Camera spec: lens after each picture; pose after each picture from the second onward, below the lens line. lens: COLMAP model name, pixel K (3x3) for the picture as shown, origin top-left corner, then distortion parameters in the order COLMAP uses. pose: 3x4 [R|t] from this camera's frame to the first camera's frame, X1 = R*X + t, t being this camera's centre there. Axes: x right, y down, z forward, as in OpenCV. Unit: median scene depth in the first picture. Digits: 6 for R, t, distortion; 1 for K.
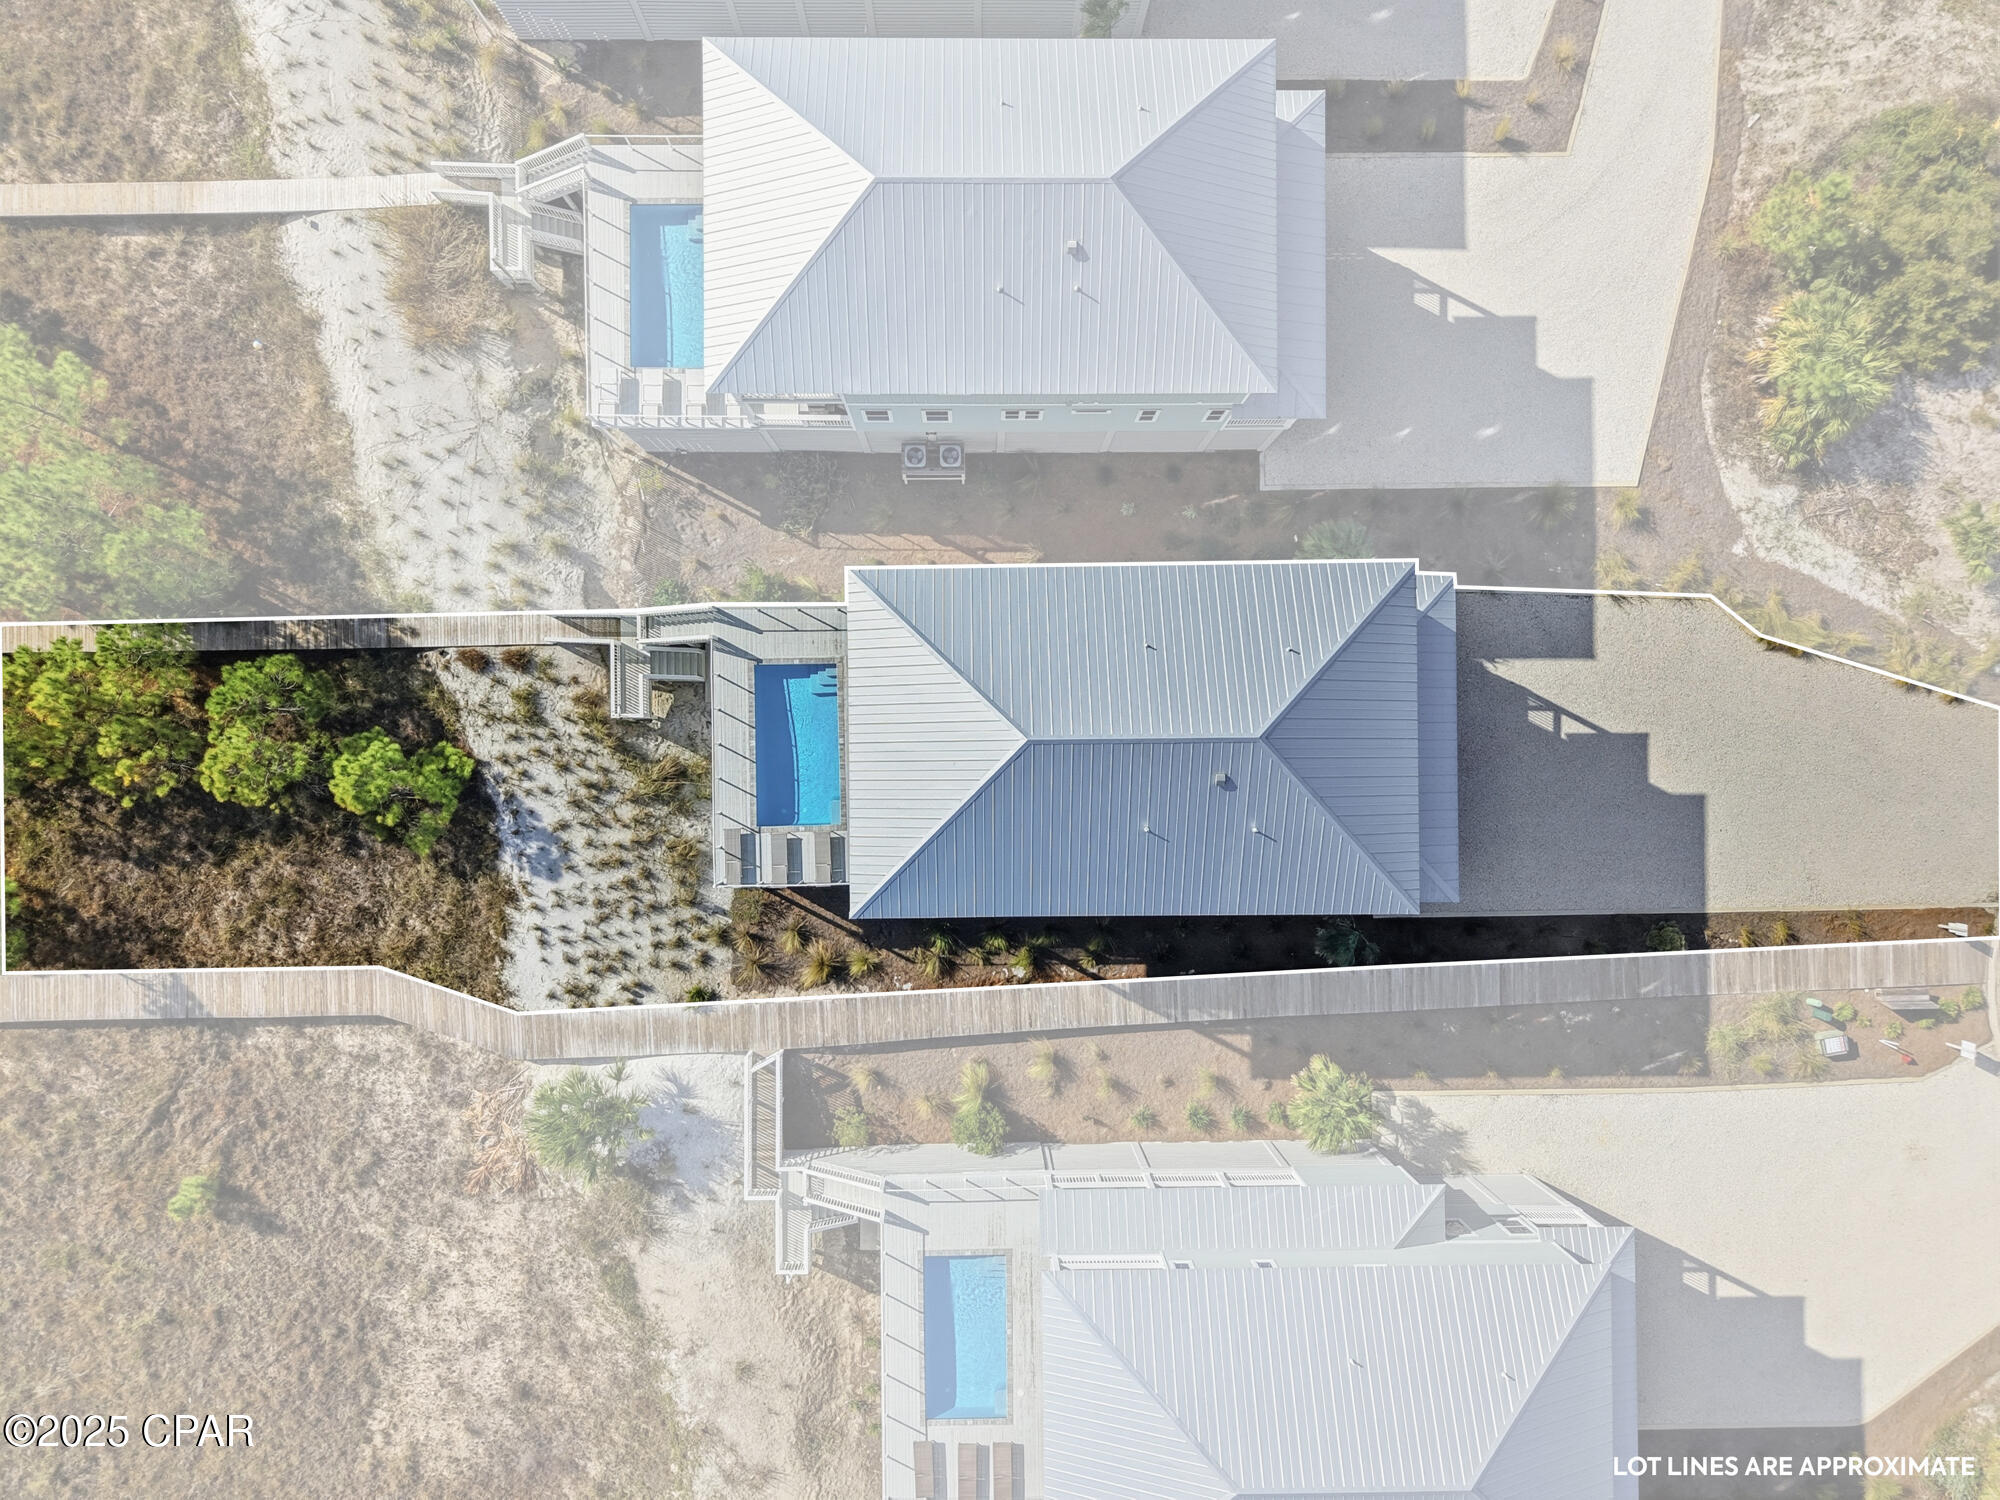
lens RADIAL K [[1346.1, 0, 990.6], [0, 1346.1, 757.1], [0, 0, 1]] dist [0.009169, -0.006061]
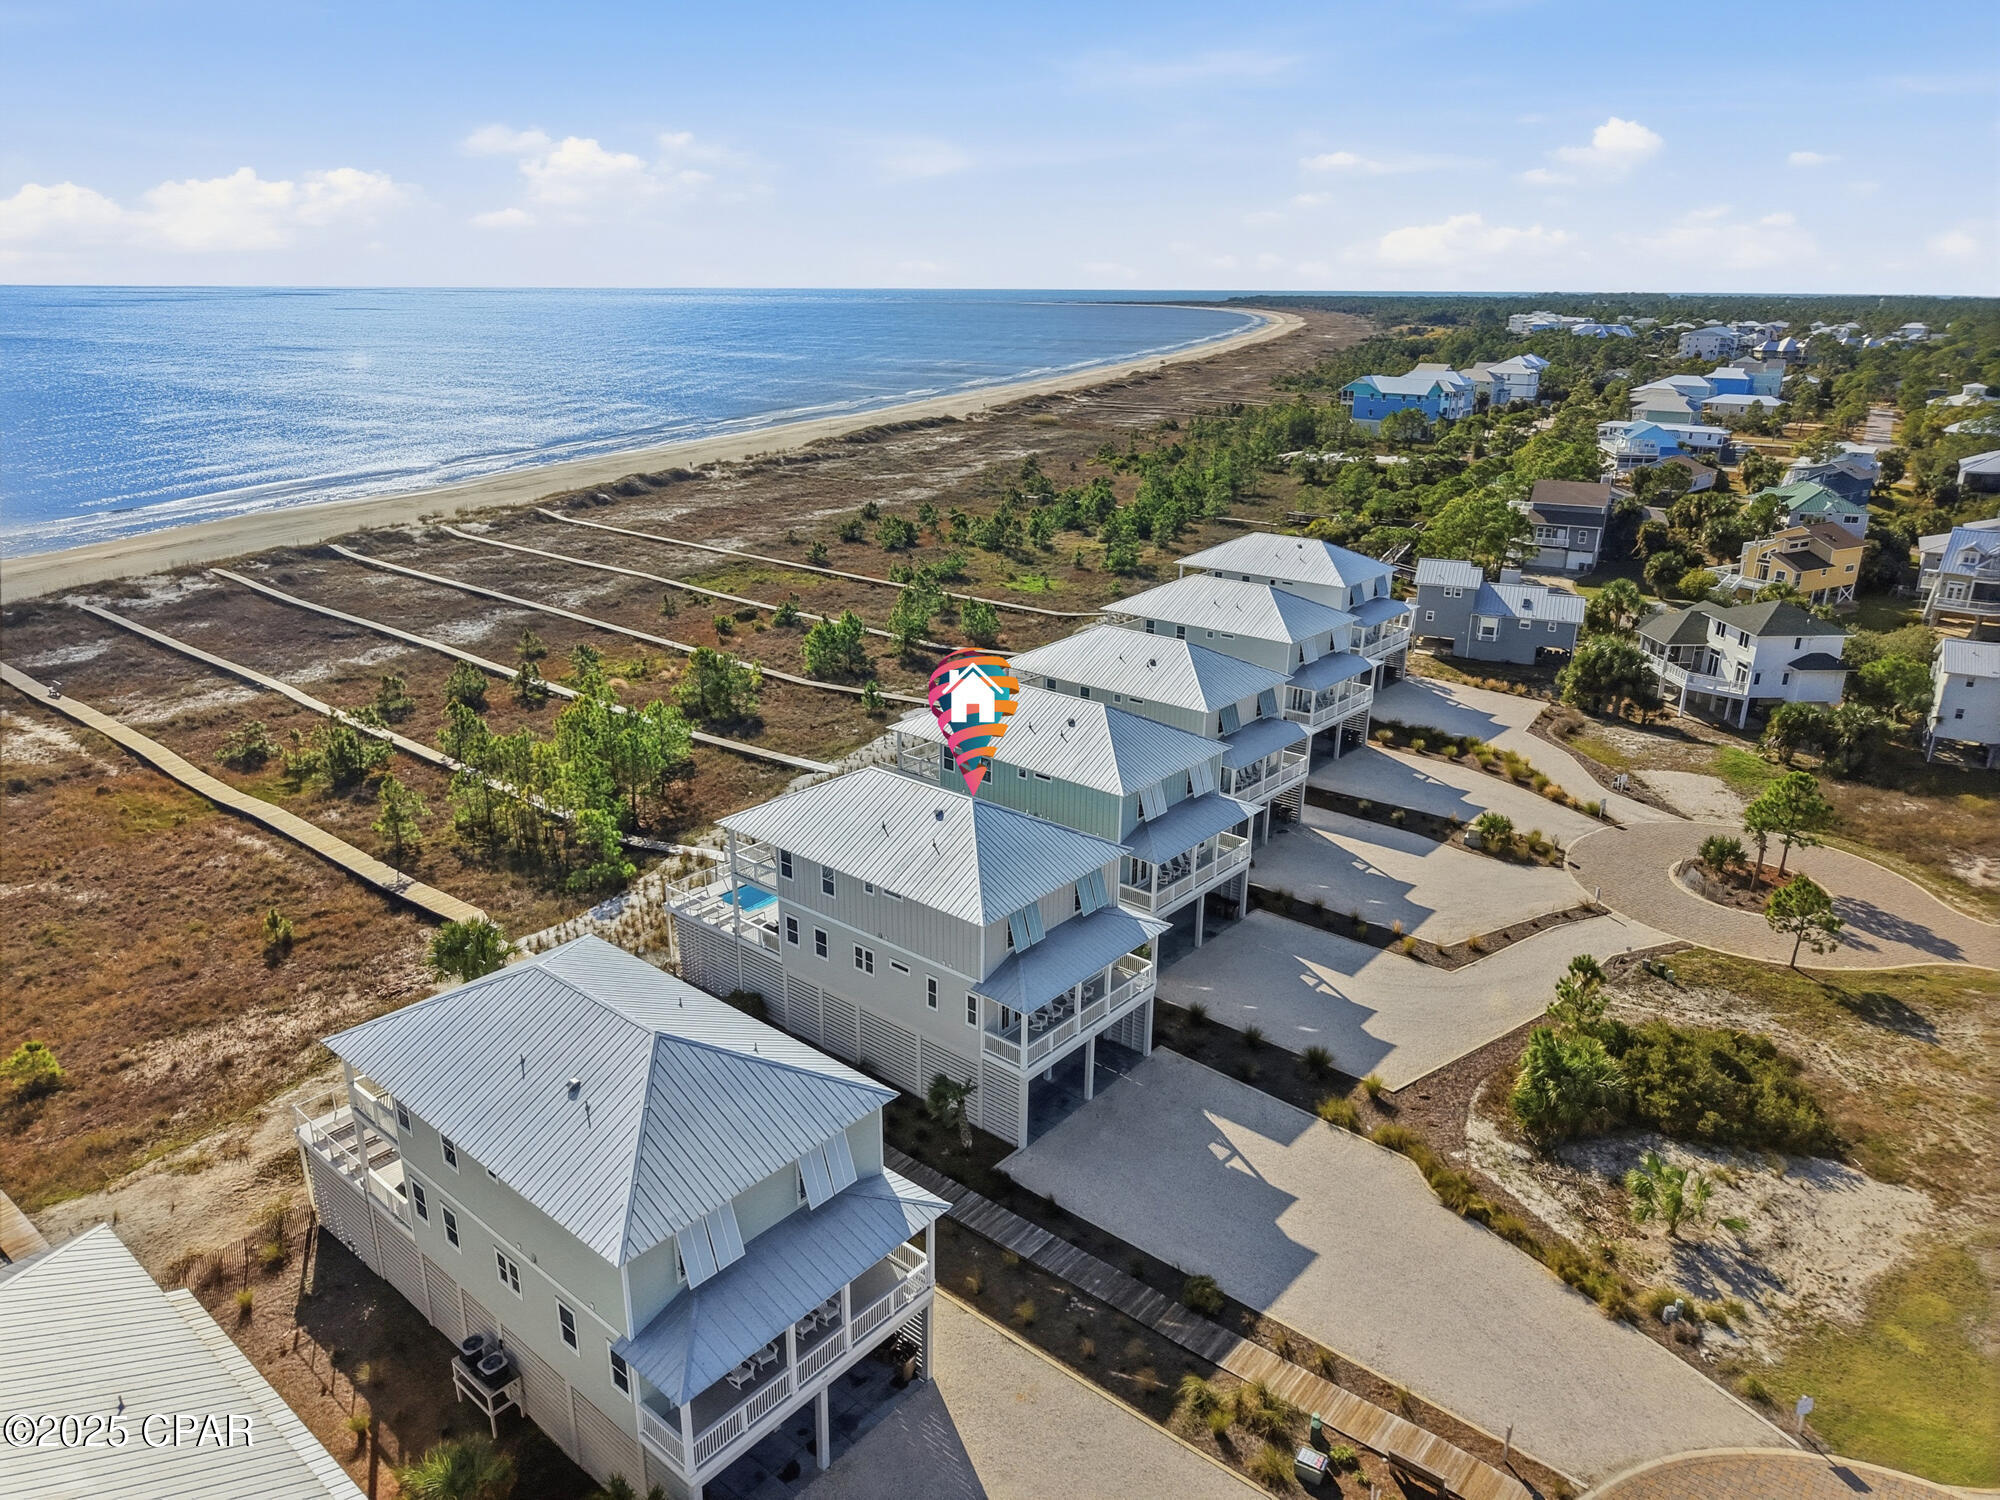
lens RADIAL K [[1346.1, 0, 990.6], [0, 1346.1, 757.1], [0, 0, 1]] dist [0.009169, -0.006061]
pose [[0.751828, 0.203368, -0.627213, 0.903497], [-0.659266, 0.247787, -0.709908, 0.811499], [0.011043, 0.947229, 0.320367, 0.333368]]
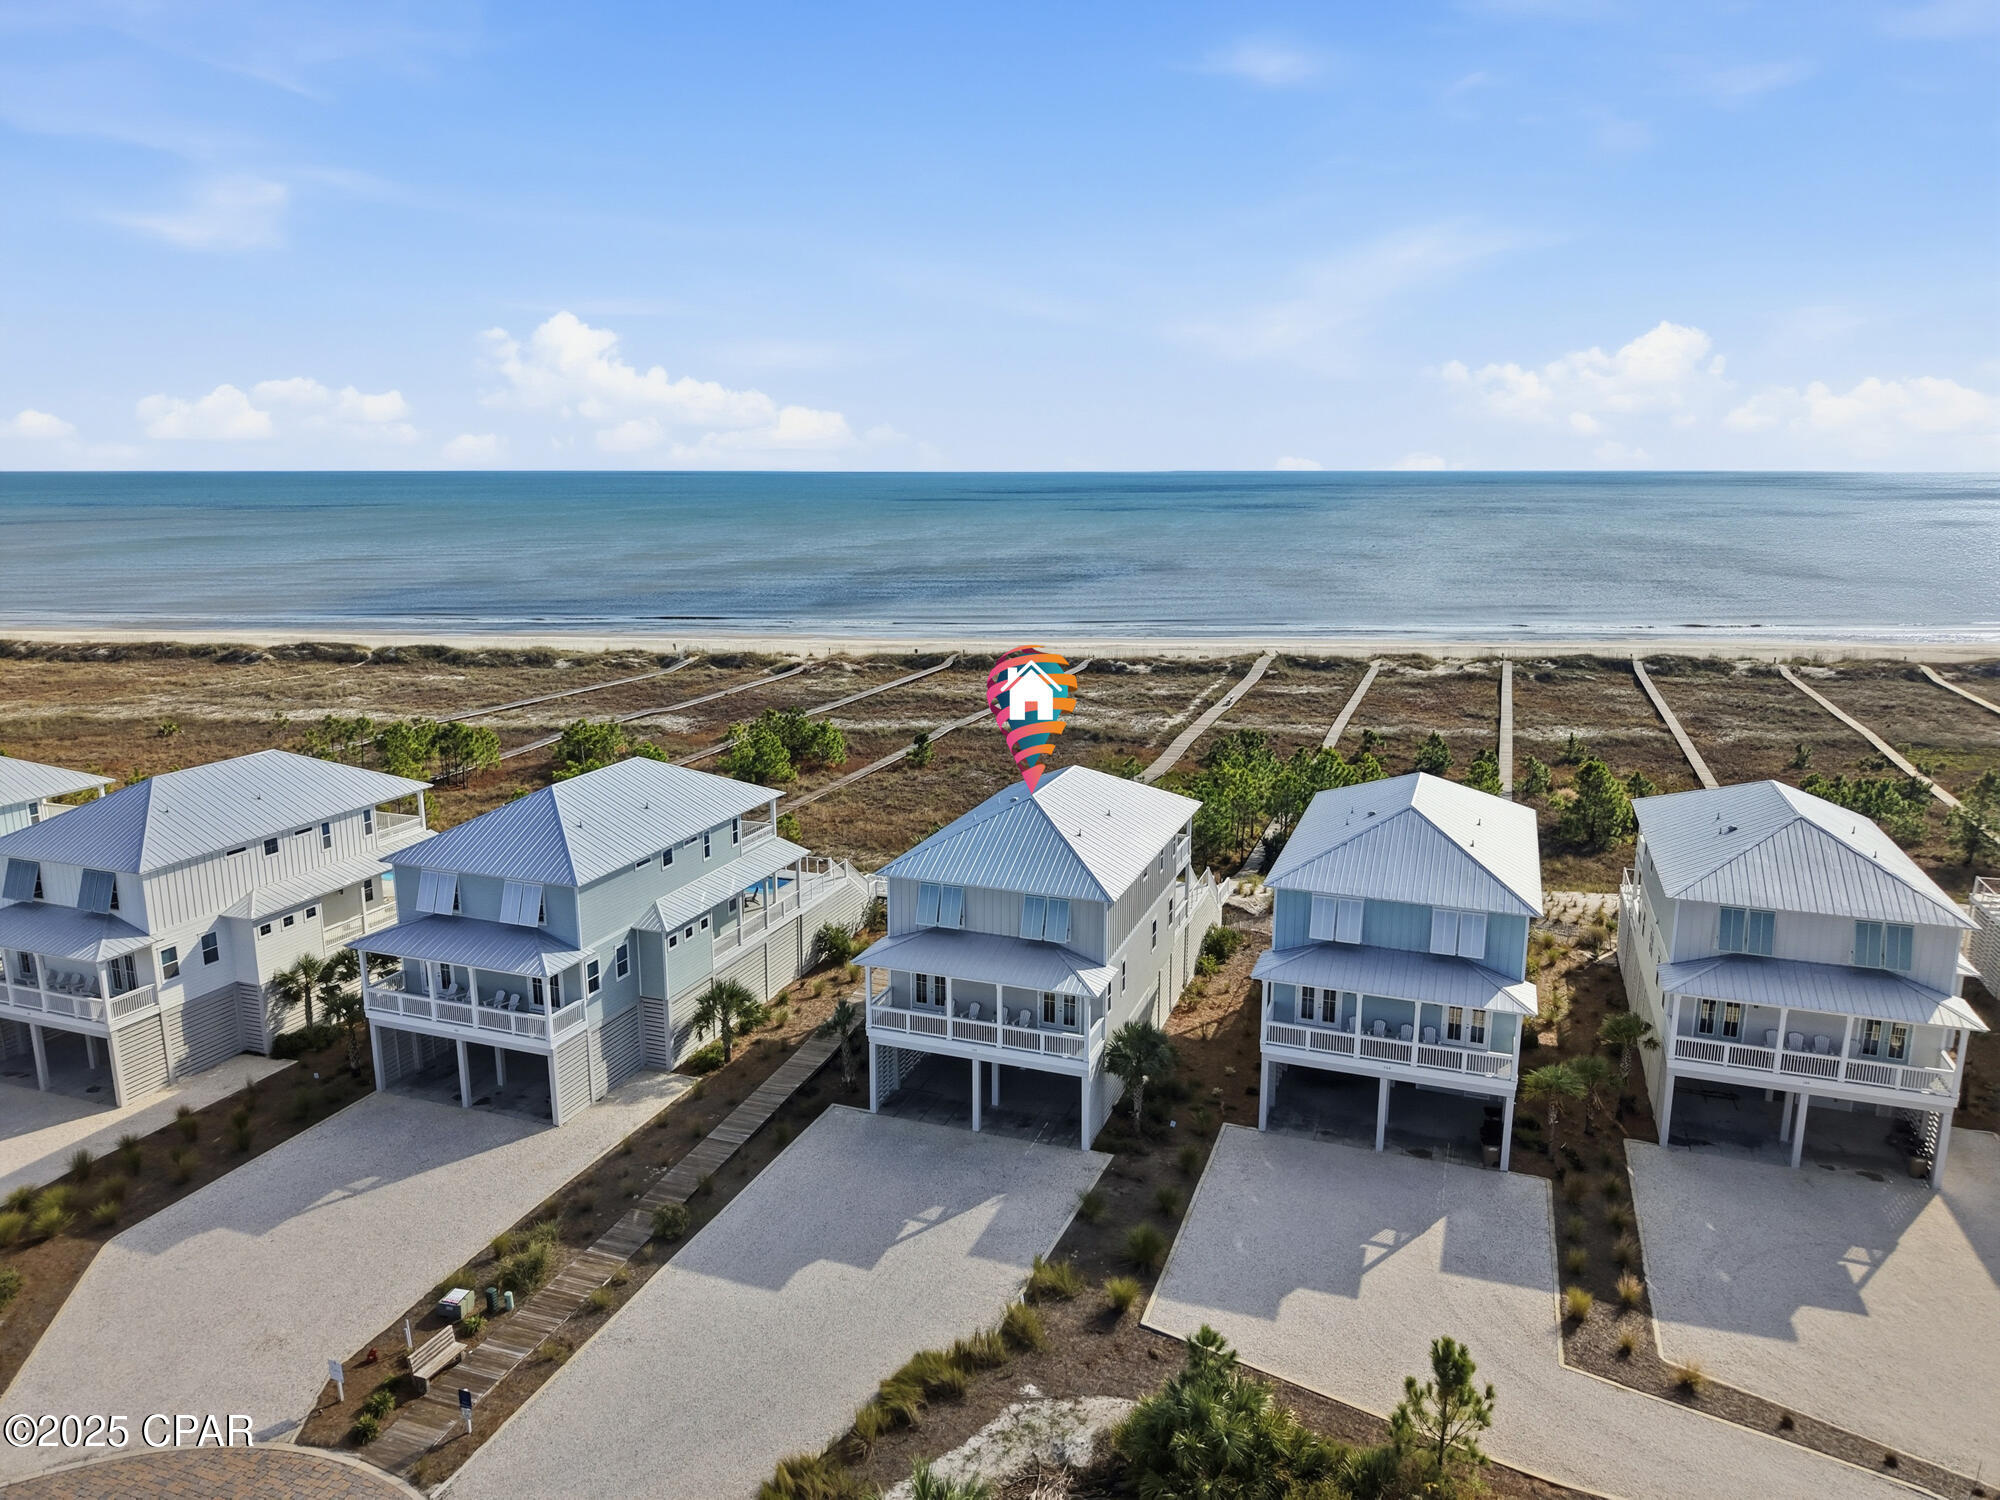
lens RADIAL K [[1346.1, 0, 990.6], [0, 1346.1, 757.1], [0, 0, 1]] dist [0.009169, -0.006061]
pose [[-0.362978, 0.183349, -0.913581, 1.228725], [-0.931796, -0.073298, 0.355505, -0.391795], [-0.001782, 0.980311, 0.197449, 0.484911]]
